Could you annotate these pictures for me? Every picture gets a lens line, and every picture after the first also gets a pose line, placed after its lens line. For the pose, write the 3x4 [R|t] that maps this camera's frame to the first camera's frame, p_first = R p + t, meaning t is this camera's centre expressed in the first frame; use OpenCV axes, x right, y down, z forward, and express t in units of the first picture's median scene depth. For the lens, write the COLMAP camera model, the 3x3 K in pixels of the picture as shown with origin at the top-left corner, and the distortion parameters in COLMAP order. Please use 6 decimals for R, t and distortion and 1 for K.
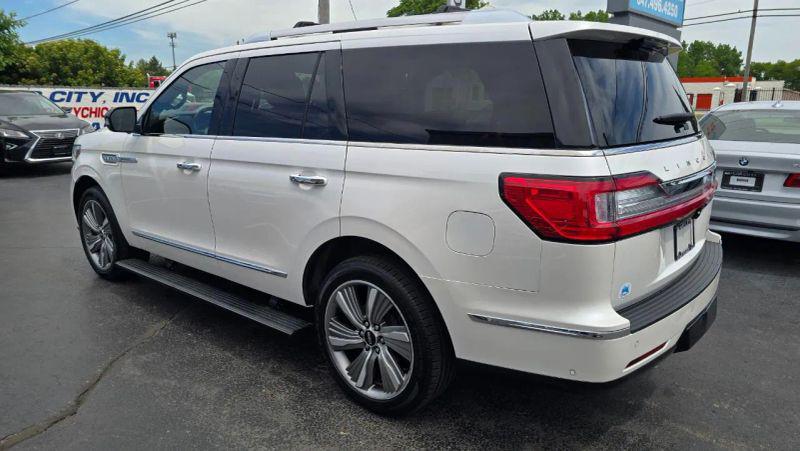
lens RADIAL K [[550.2, 0, 388.4], [0, 550.2, 219.5], [0, 0, 1]] dist [0.049791, -0.036800]
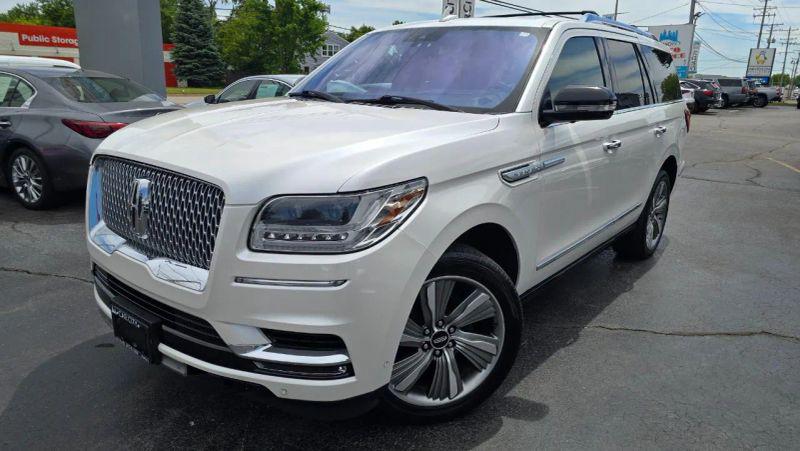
lens RADIAL K [[550.2, 0, 404.7], [0, 550.2, 224.3], [0, 0, 1]] dist [0.049791, -0.036800]
pose [[-0.056170, -0.257716, 0.964587, -1.676524], [0.193165, 0.945053, 0.263746, -0.370474], [-0.979557, 0.201139, -0.003302, 1.751071]]
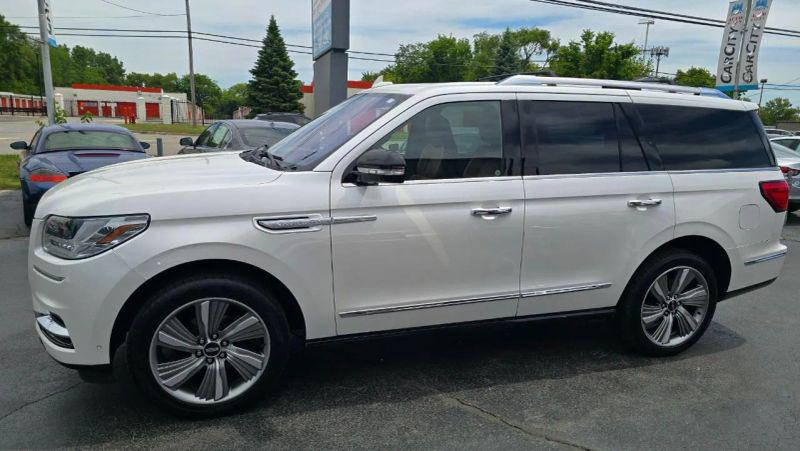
lens RADIAL K [[550.2, 0, 405.8], [0, 550.2, 228.1], [0, 0, 1]] dist [0.049791, -0.036800]
pose [[0.500665, -0.161306, 0.850479, -1.556133], [0.156257, 0.983186, 0.094489, -0.225866], [-0.851421, 0.085586, 0.517453, 0.808045]]
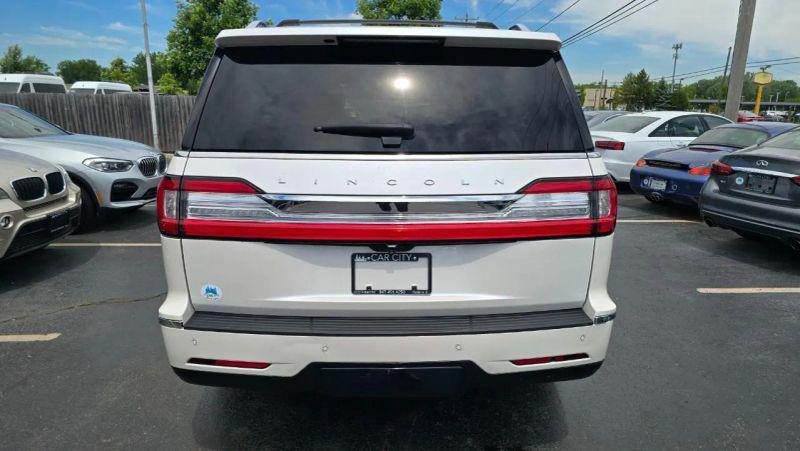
lens RADIAL K [[539.2, 0, 396.2], [0, 539.2, 228.7], [0, 0, 1]] dist [0.045672, -0.011296]
pose [[0.675467, 0.166147, -0.718429, 1.025322], [-0.167866, 0.983351, 0.069586, -0.085613], [0.718029, 0.073597, 0.692111, 0.412293]]
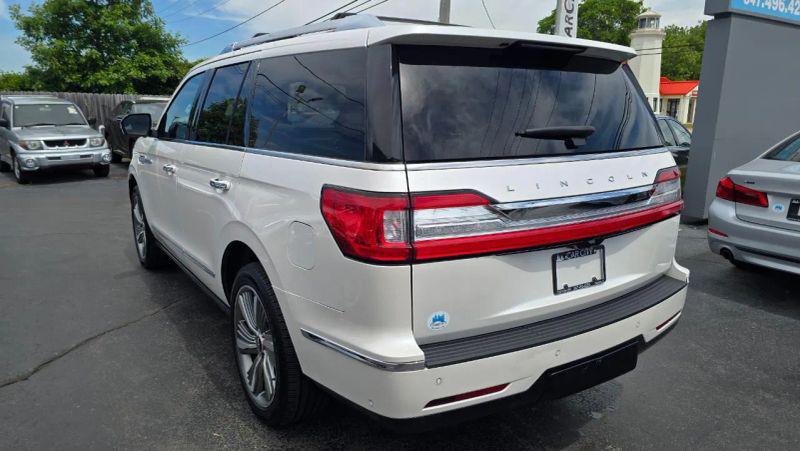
lens RADIAL K [[550.2, 0, 393.5], [0, 550.2, 218.7], [0, 0, 1]] dist [0.049791, -0.036800]
pose [[0.964423, 0.061696, -0.257065, 0.436260], [-0.067103, 0.997670, -0.012306, -0.015912], [0.255707, 0.029118, 0.966316, 0.082437]]
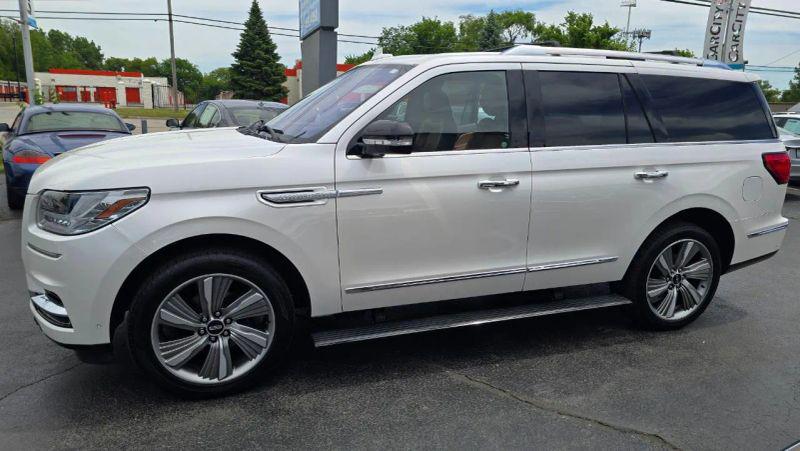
lens RADIAL K [[550.2, 0, 401.2], [0, 550.2, 218.3], [0, 0, 1]] dist [0.049791, -0.036800]
pose [[0.481273, -0.174971, 0.858930, -1.559365], [0.164075, 0.980539, 0.107809, -0.208083], [-0.861078, 0.089043, 0.500615, 0.862476]]
